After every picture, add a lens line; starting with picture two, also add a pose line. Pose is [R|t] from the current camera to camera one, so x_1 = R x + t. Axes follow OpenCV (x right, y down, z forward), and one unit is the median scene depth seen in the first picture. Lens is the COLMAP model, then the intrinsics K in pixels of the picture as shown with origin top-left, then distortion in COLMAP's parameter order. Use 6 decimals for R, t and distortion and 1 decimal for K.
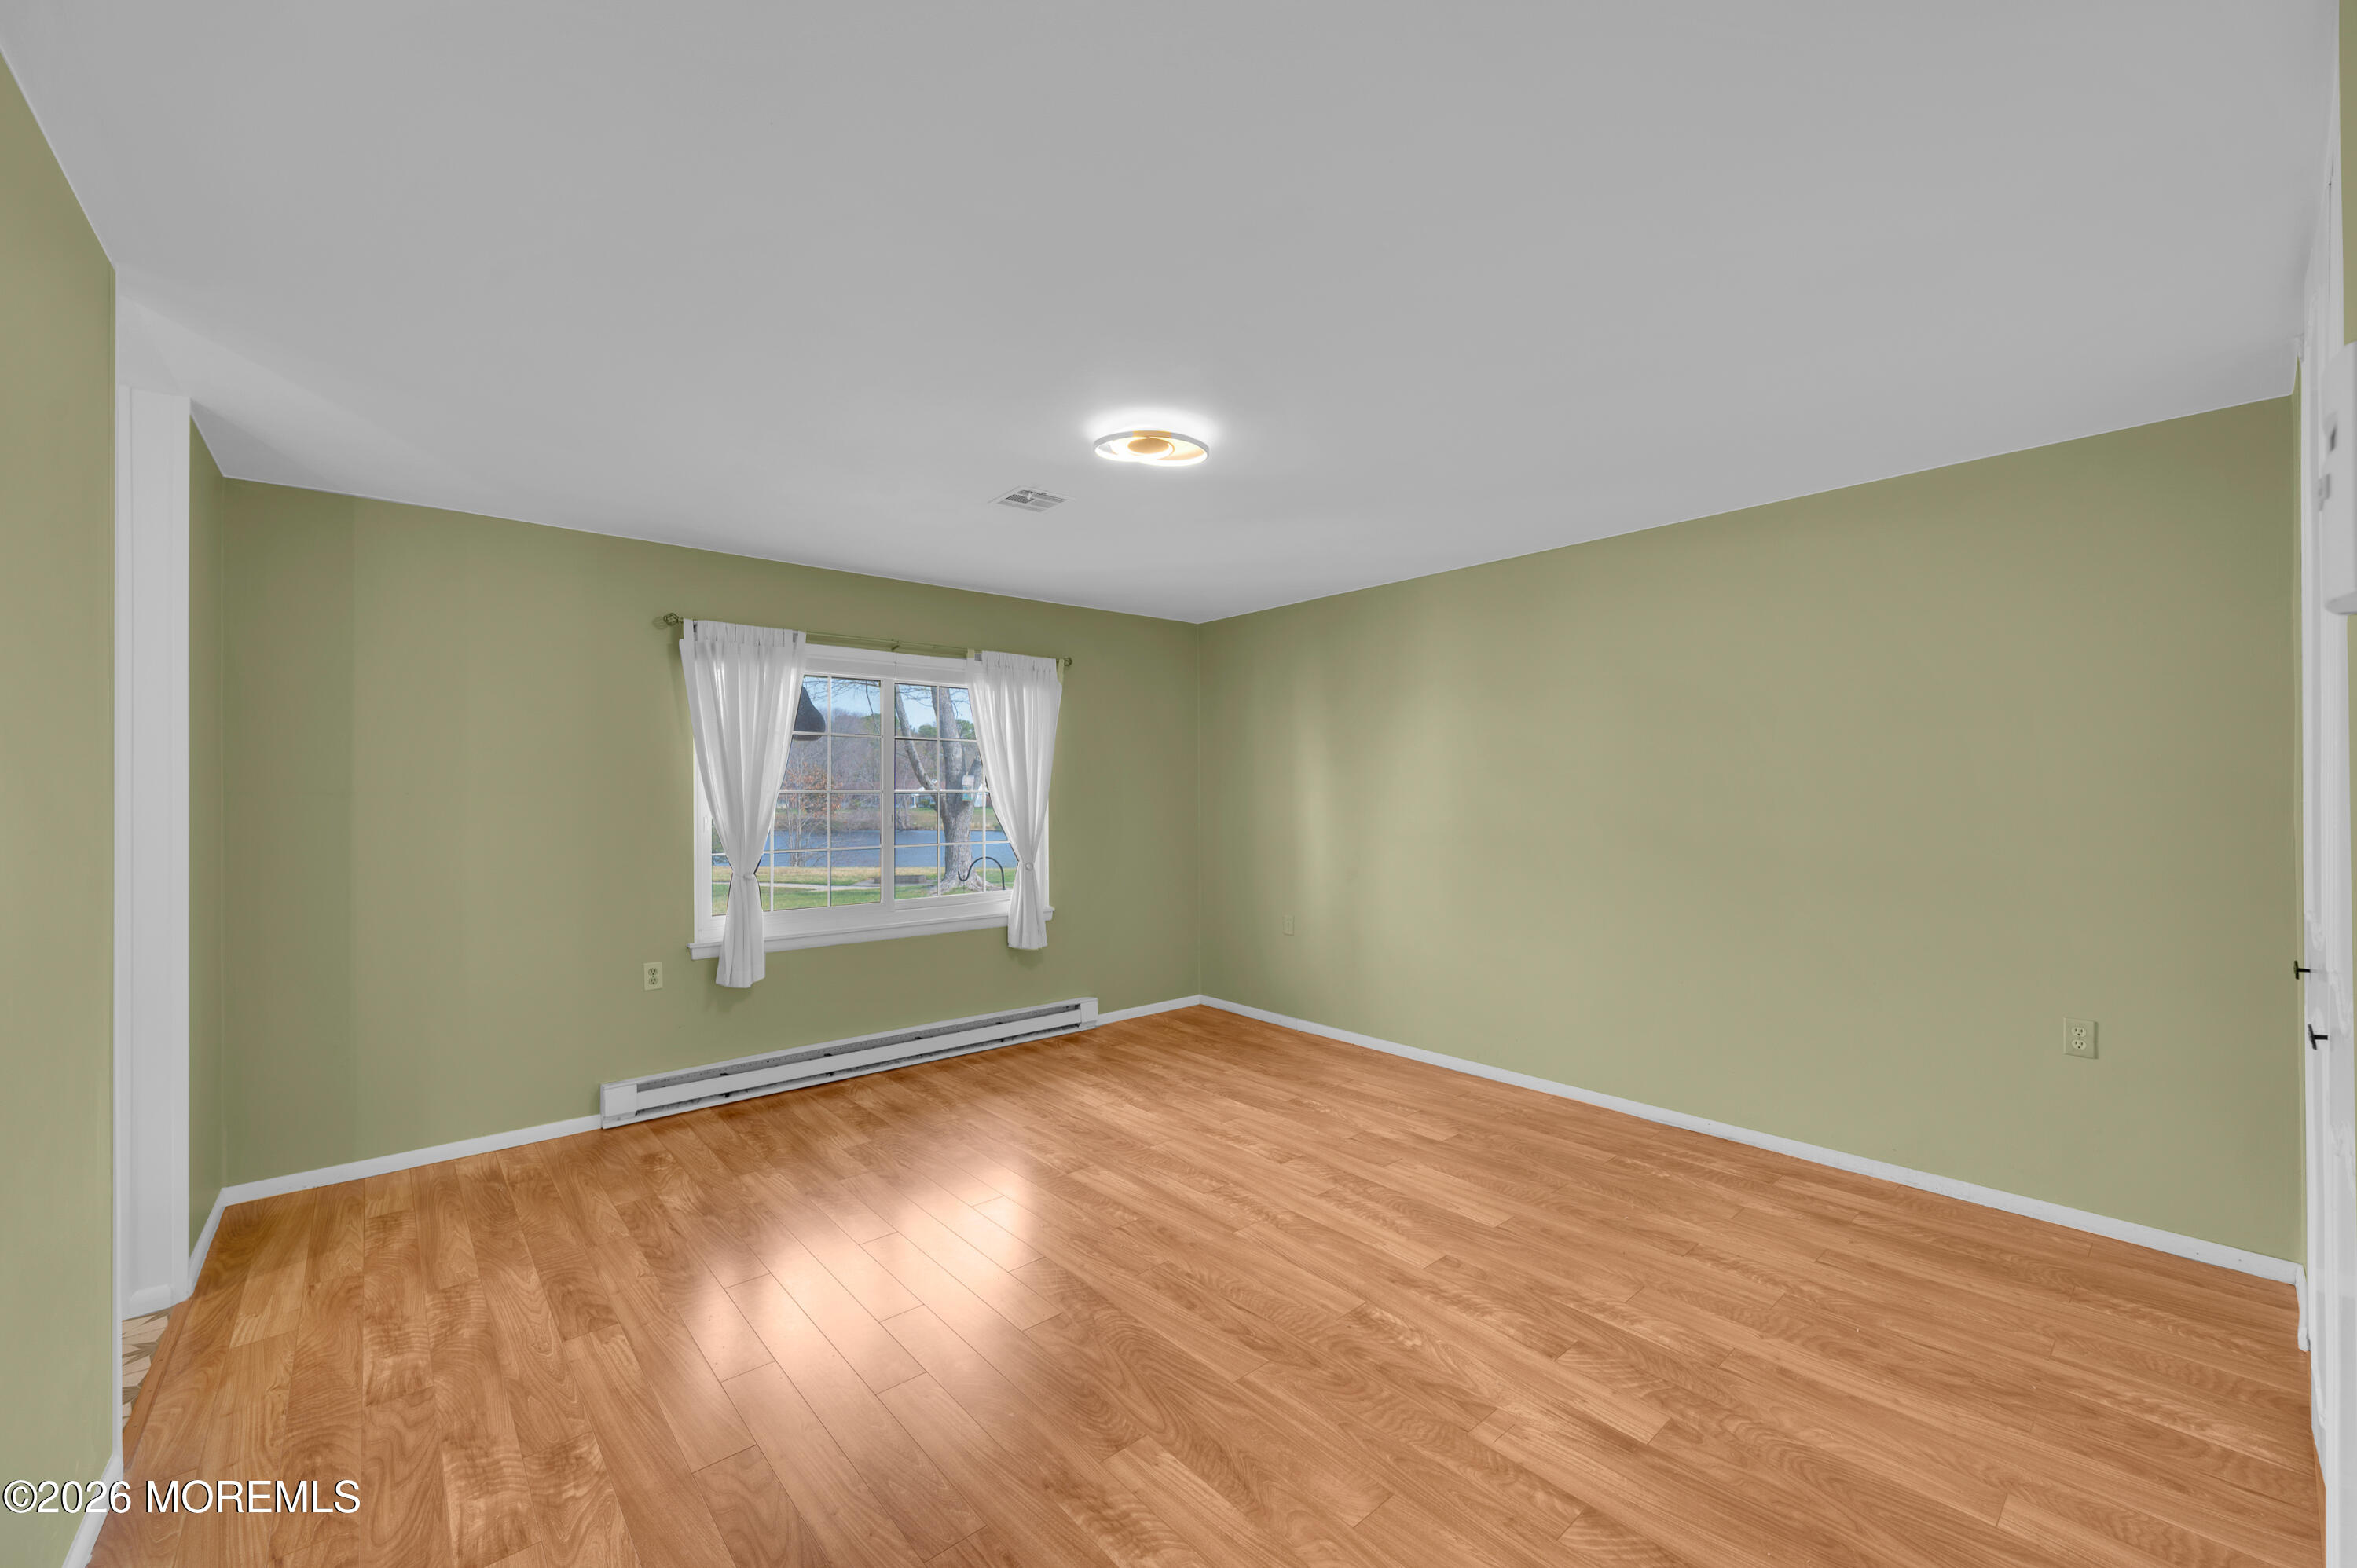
lens RADIAL K [[936.4, 0, 1171.0], [0, 936.4, 811.3], [0, 0, 1]] dist [0.000316, -0.000155]
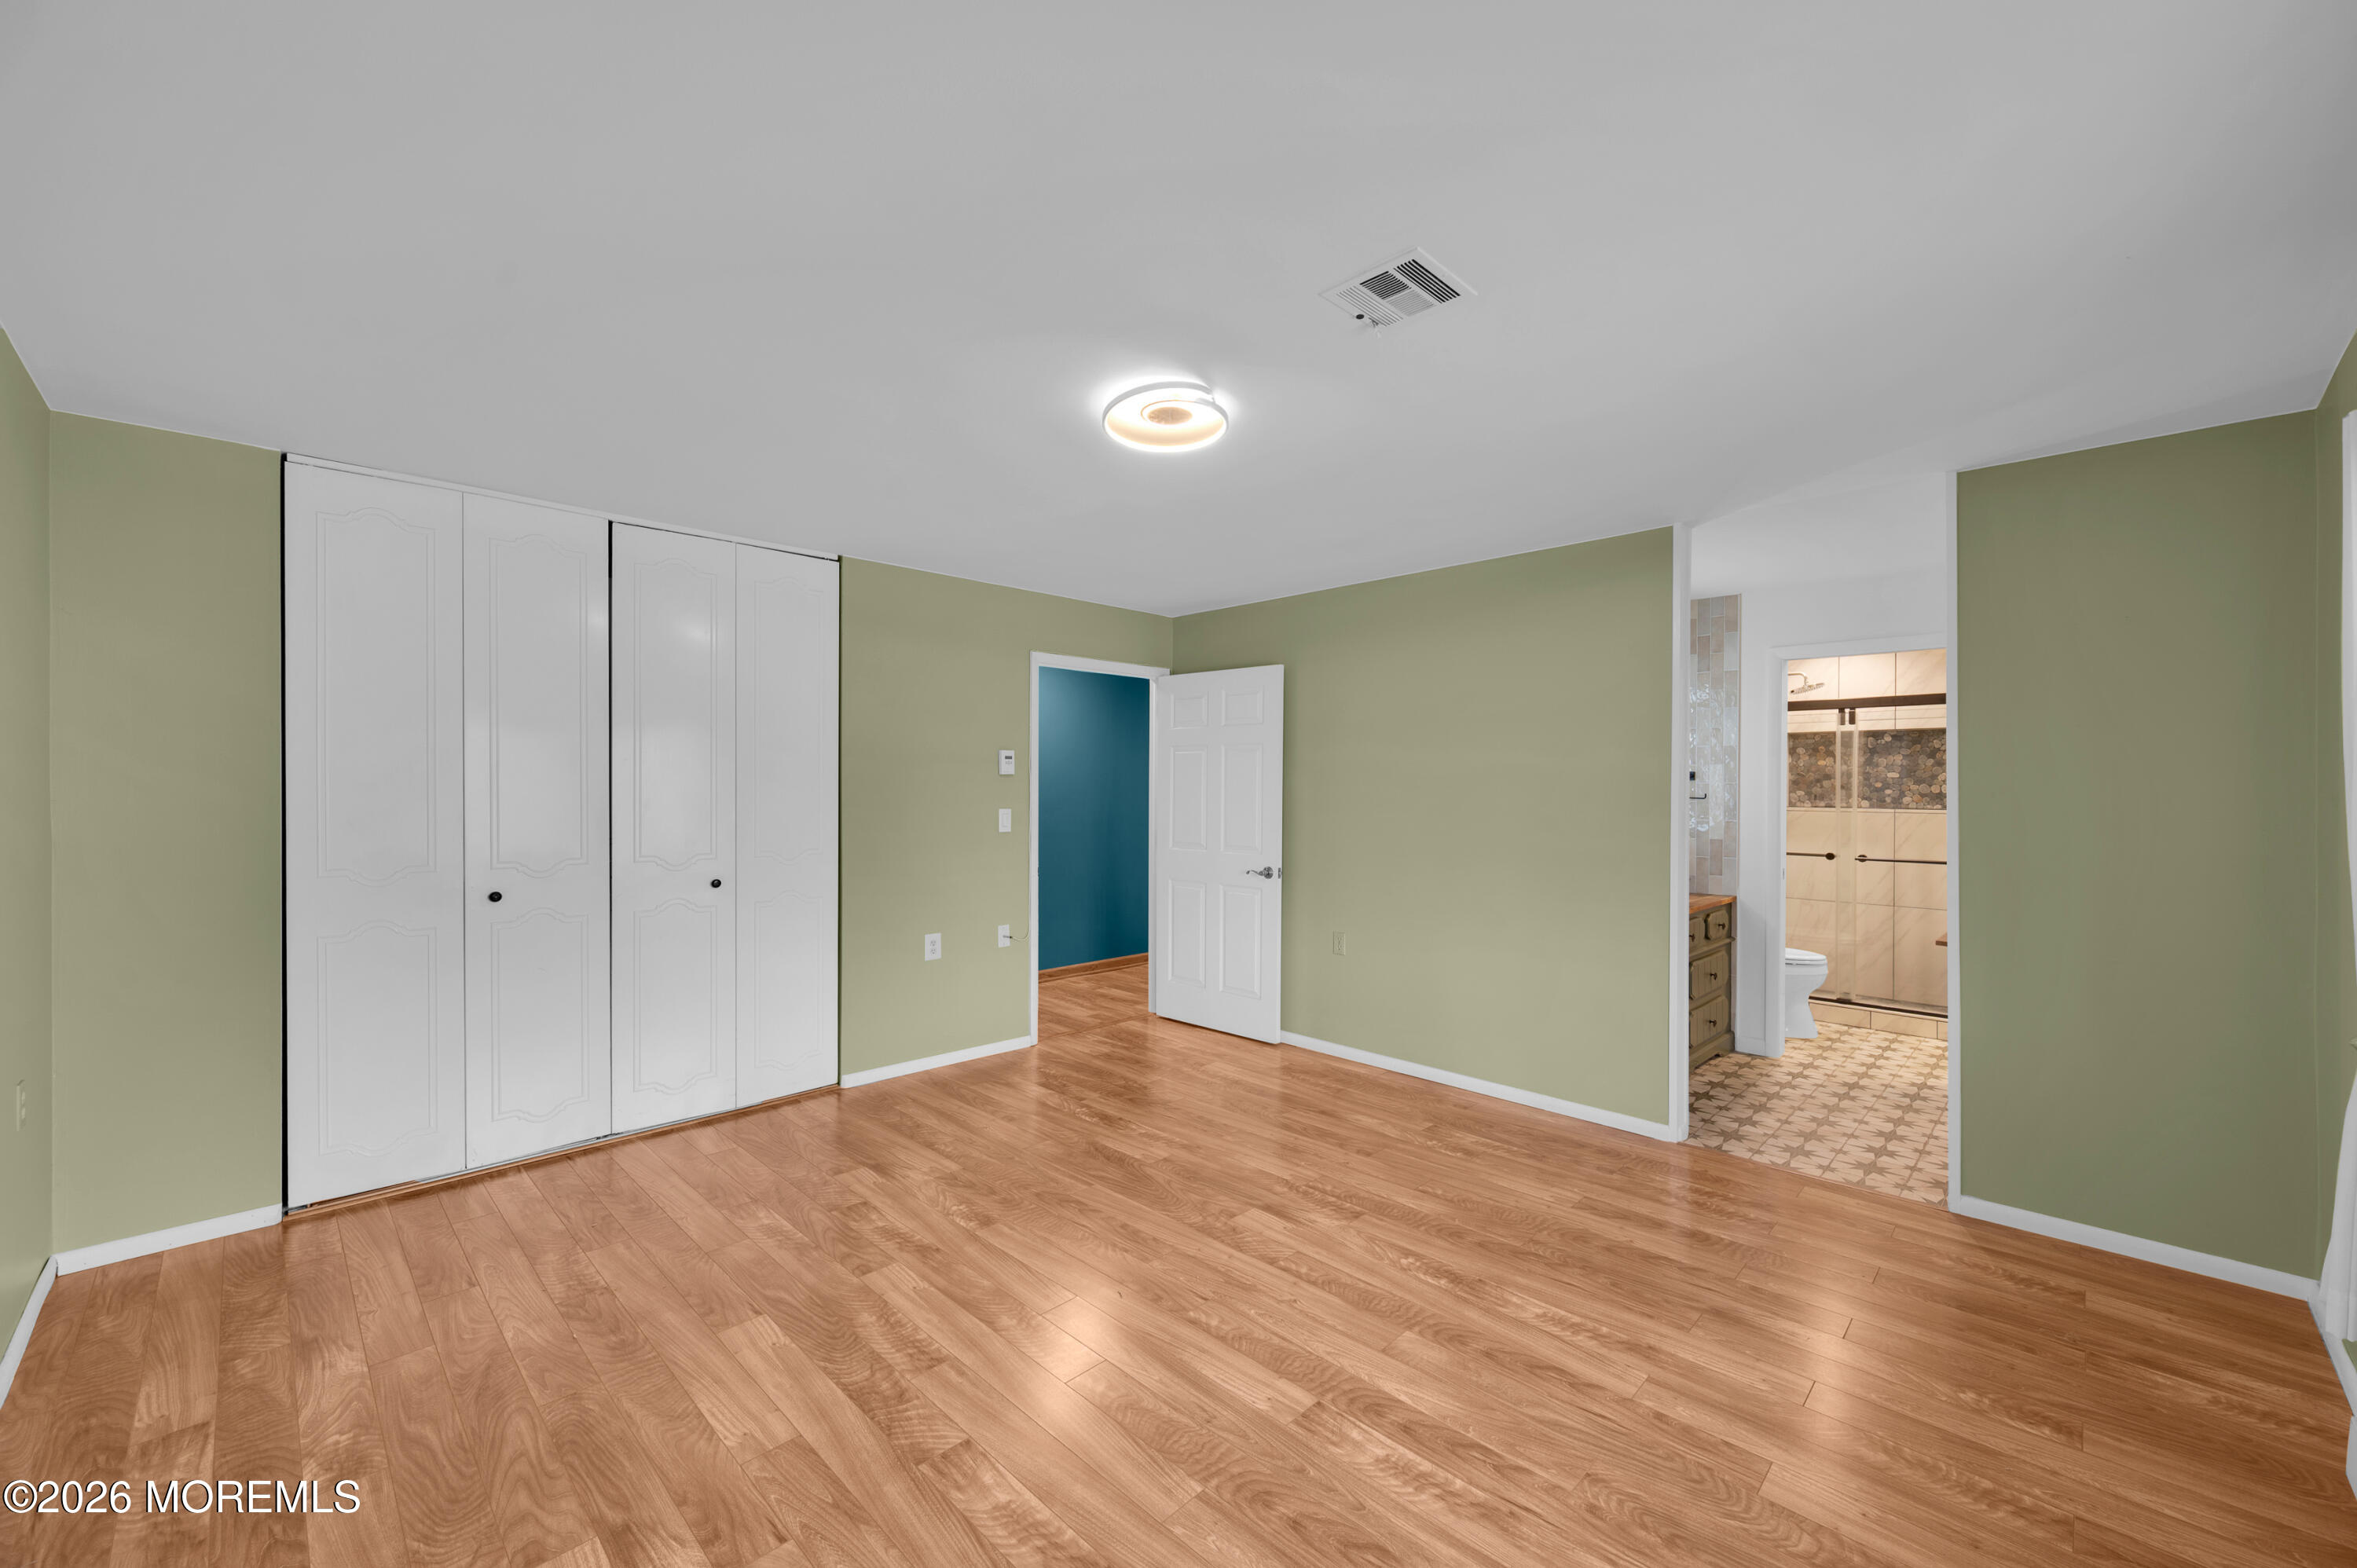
lens RADIAL K [[952.5, 0, 1178.5], [0, 952.5, 784.0], [0, 0, 1]] dist [0.001045, 0.000194]
pose [[-0.997132, 0.002846, -0.075631, 0.038550], [0.001727, 0.999888, 0.014856, -0.048489], [0.075665, 0.014683, -0.997025, 1.991320]]
